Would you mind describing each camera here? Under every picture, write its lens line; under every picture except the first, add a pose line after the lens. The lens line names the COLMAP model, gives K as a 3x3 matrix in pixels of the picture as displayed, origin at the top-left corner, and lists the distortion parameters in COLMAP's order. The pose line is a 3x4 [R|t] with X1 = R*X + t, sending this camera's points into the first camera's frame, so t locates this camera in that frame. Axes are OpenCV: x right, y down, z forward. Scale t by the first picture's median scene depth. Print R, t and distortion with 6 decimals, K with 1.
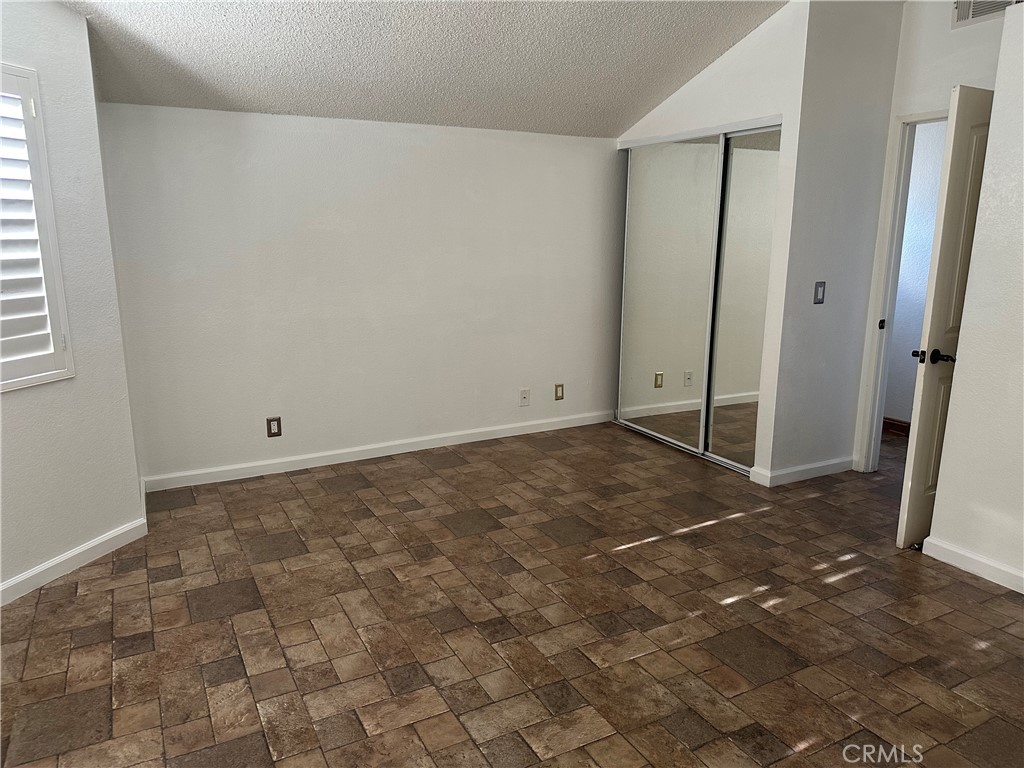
lens RADIAL K [[714.3, 0, 526.3], [0, 714.3, 389.8], [0, 0, 1]] dist [0.056040, -0.075491]
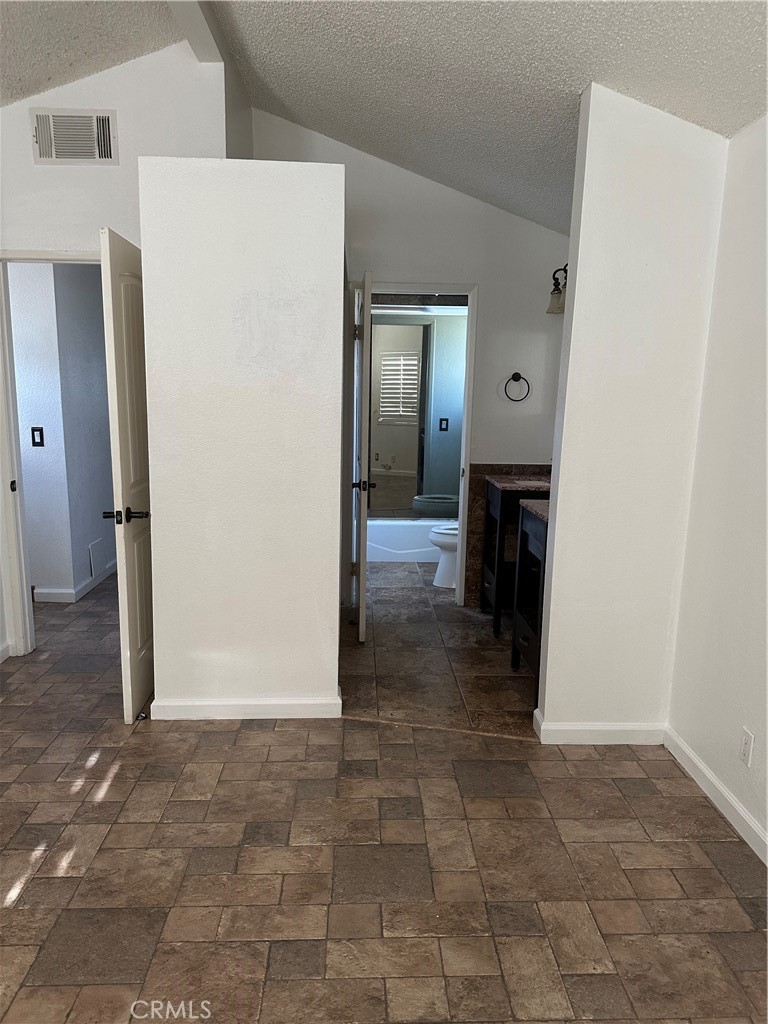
lens RADIAL K [[714.3, 0, 382.0], [0, 714.3, 515.7], [0, 0, 1]] dist [0.056040, -0.075491]
pose [[0.447165, -0.152251, 0.881398, -0.128205], [0.177260, 0.980946, 0.079516, -0.068284], [-0.876711, 0.120680, 0.465633, 0.302201]]
